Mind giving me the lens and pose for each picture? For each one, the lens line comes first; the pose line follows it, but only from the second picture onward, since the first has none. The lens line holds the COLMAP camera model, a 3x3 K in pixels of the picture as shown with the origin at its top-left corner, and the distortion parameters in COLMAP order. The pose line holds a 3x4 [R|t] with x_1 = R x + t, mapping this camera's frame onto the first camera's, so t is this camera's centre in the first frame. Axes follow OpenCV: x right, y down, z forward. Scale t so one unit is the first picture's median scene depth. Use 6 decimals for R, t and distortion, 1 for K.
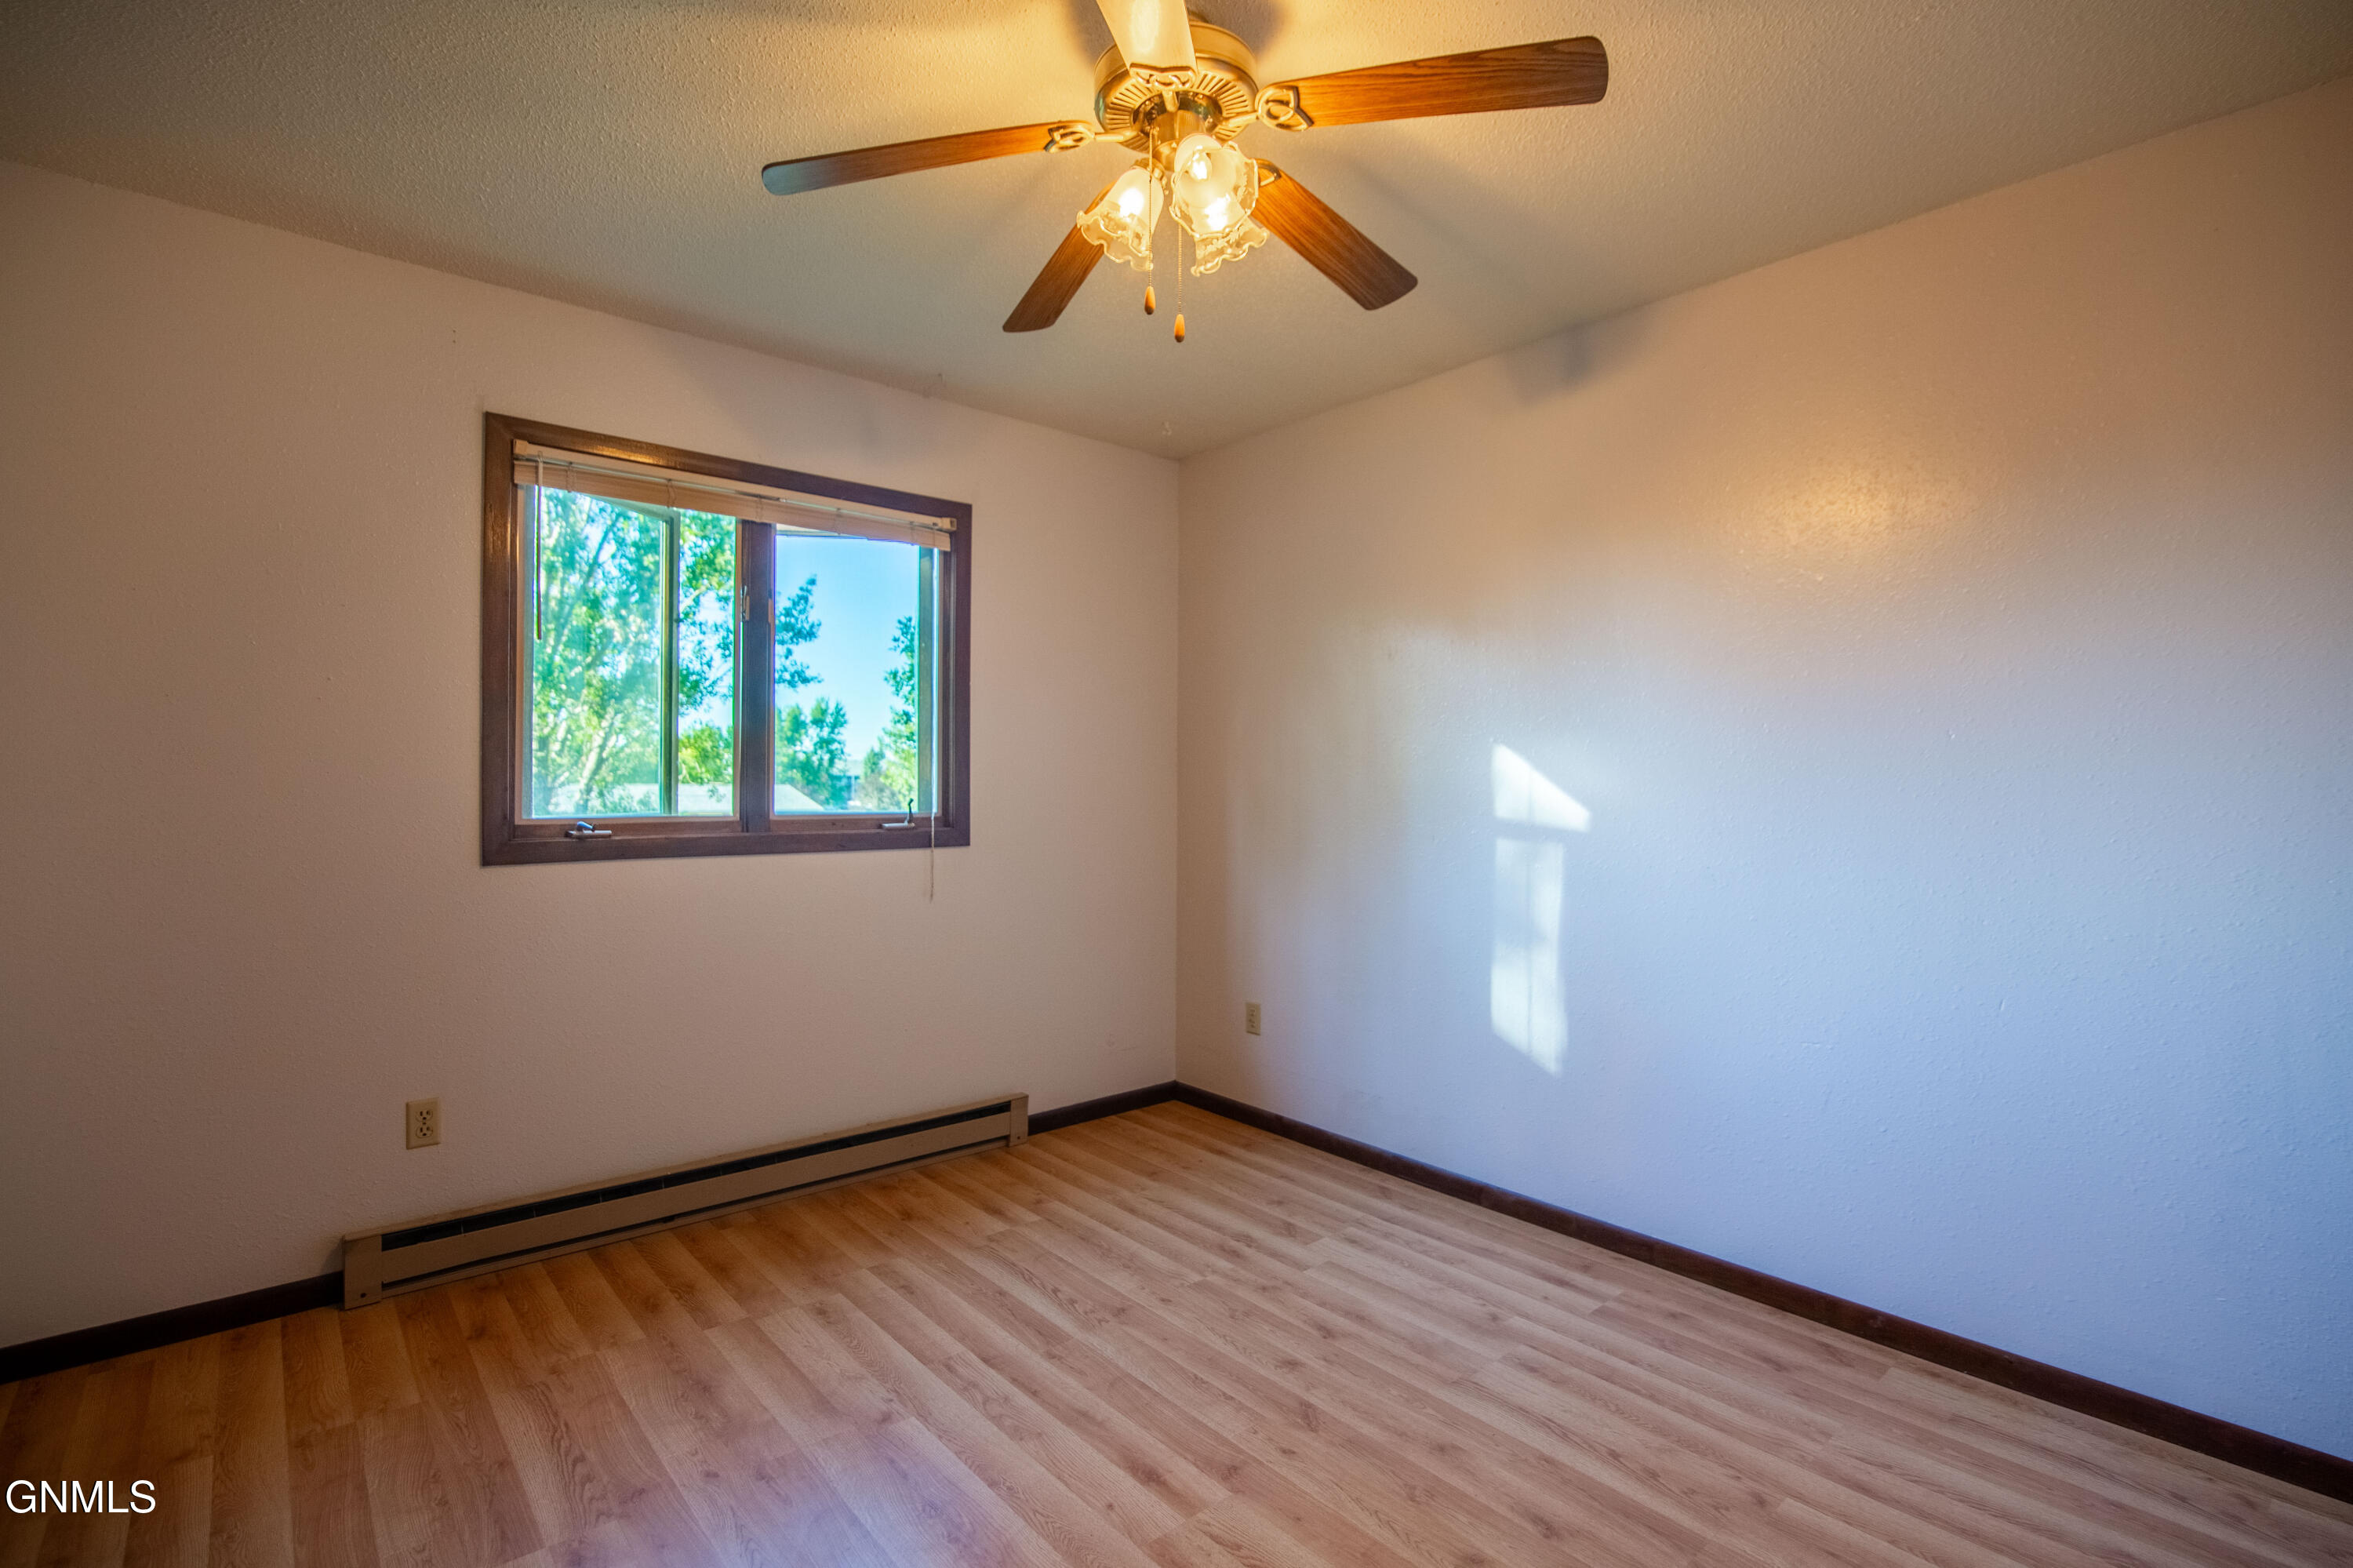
lens RADIAL K [[1102.5, 0, 1194.8], [0, 1102.5, 786.7], [0, 0, 1]] dist [-0.021798, 0.001432]
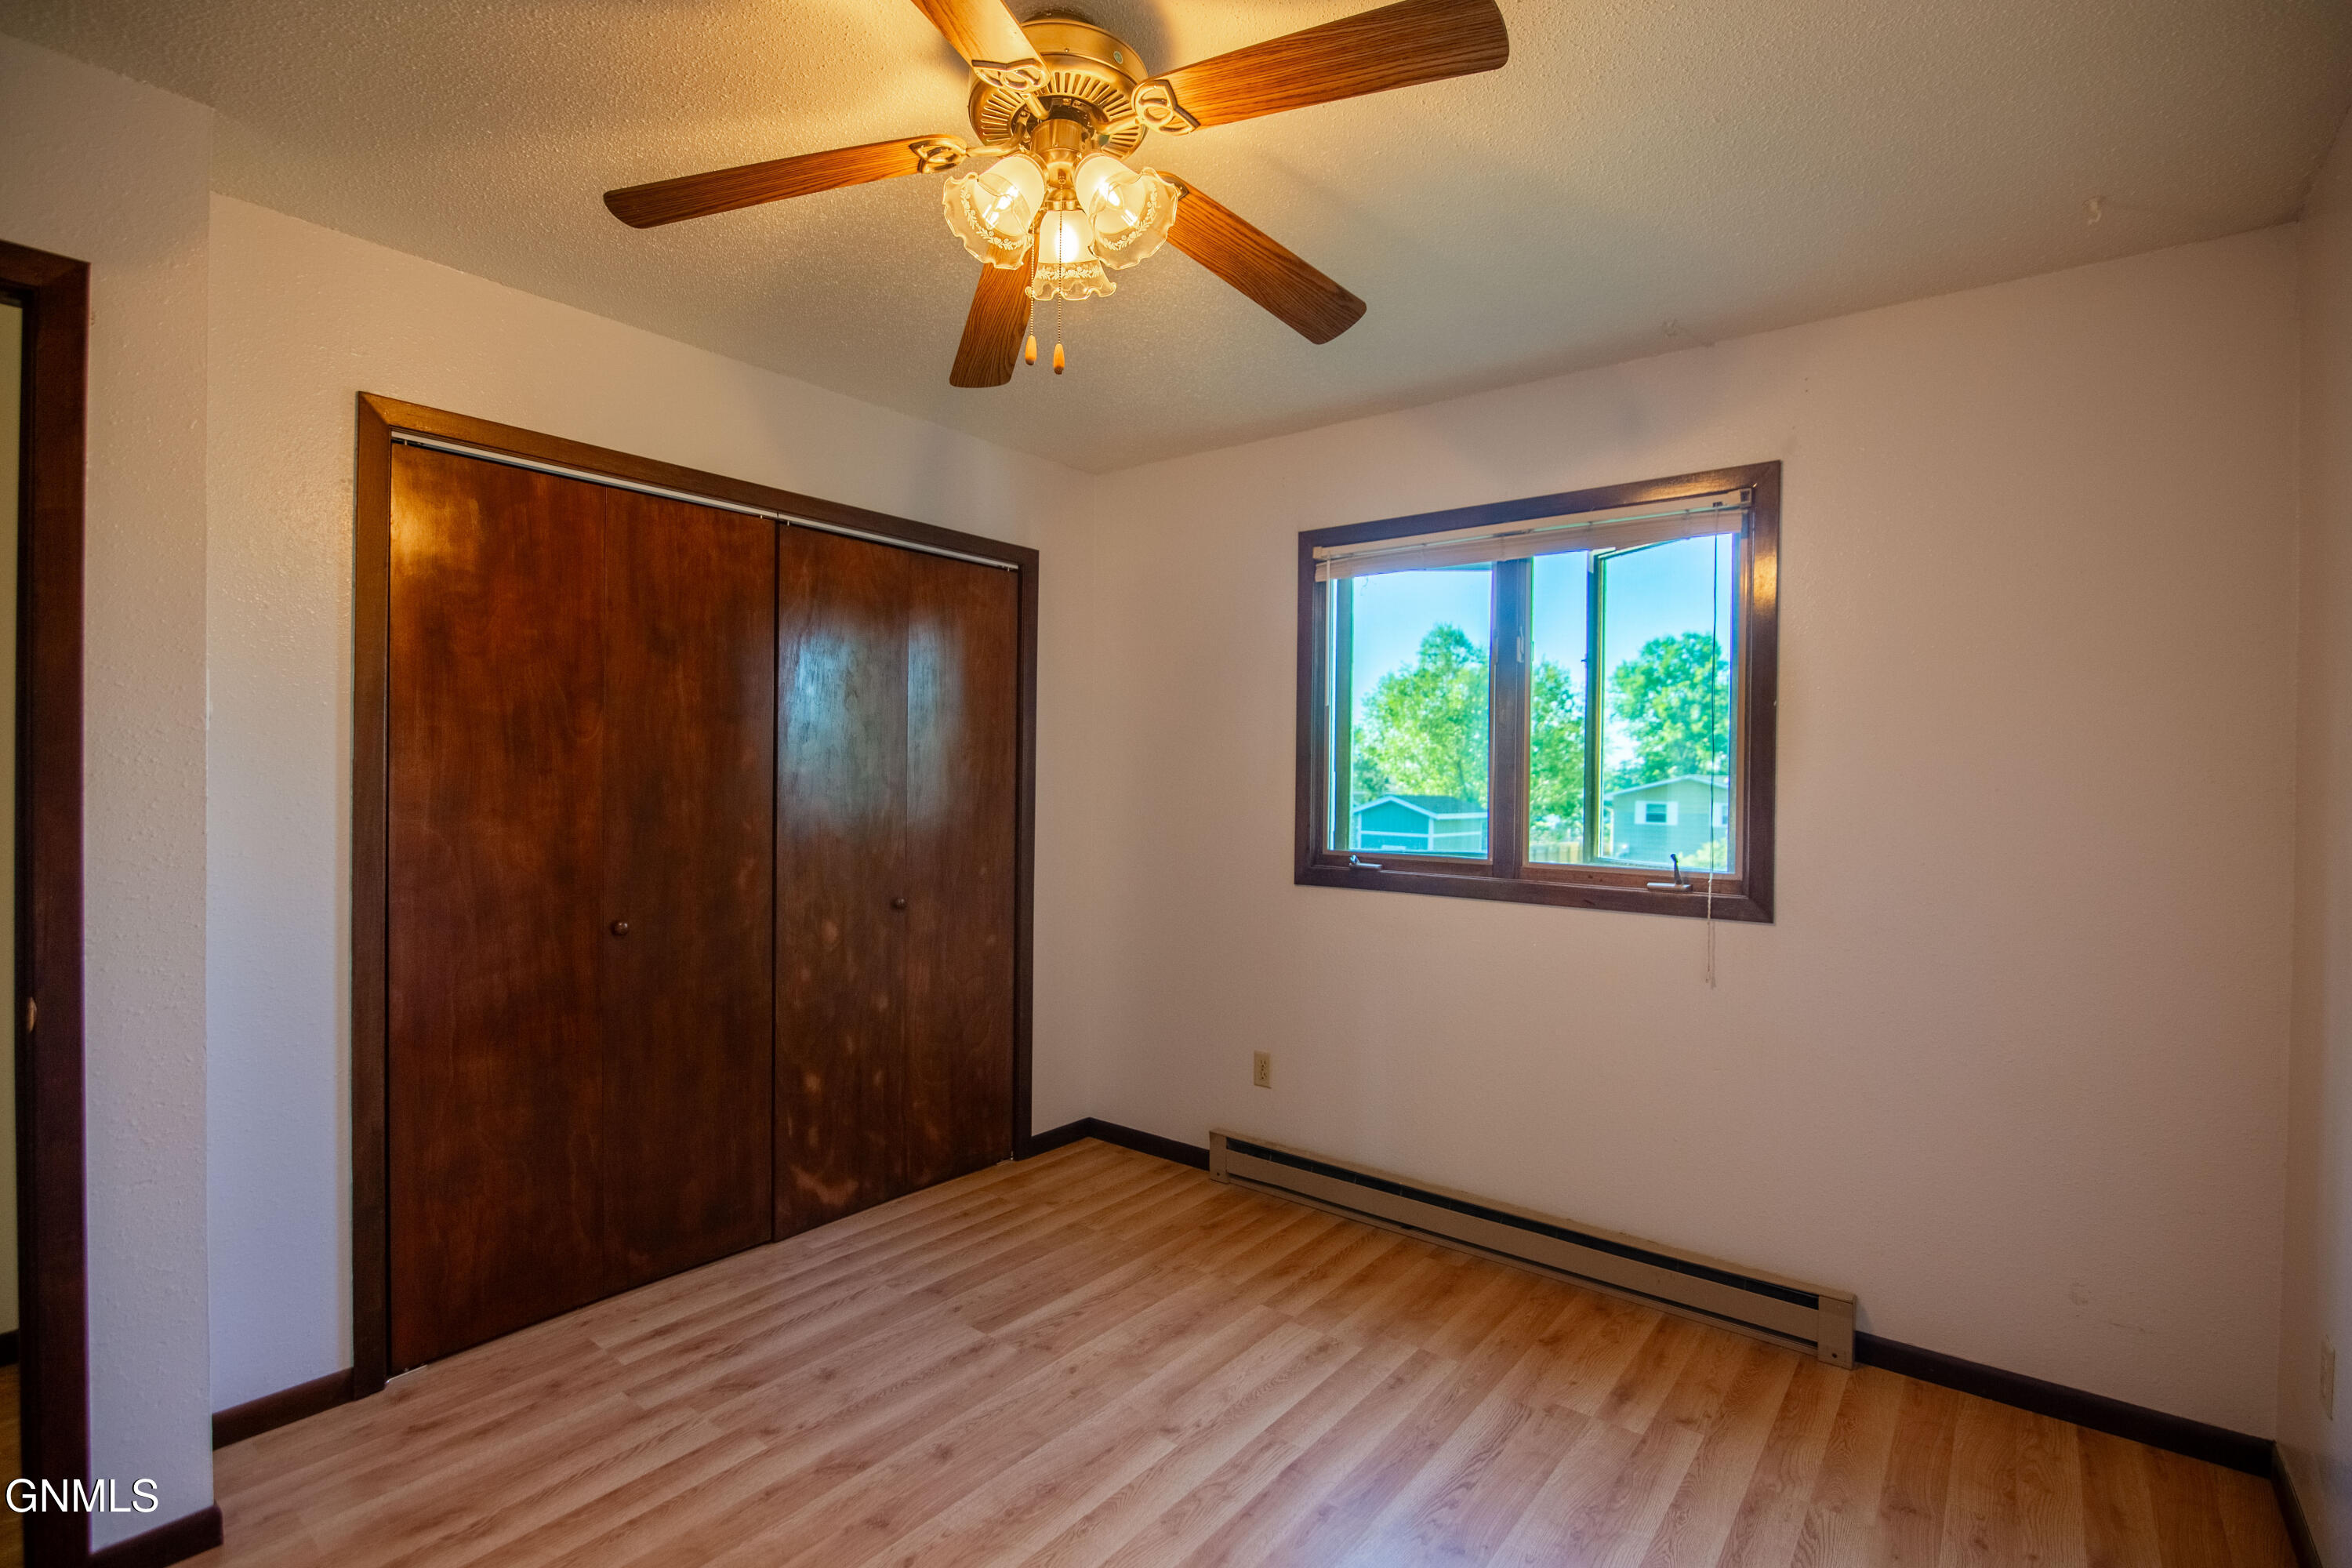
lens RADIAL K [[1102.0, 0, 1168.5], [0, 1102.0, 784.9], [0, 0, 1]] dist [-0.021798, 0.001432]
pose [[0.157703, 0.006693, -0.987464, 0.595811], [-0.016928, 0.999848, 0.004073, -0.046440], [0.987342, 0.016073, 0.157792, 0.630894]]
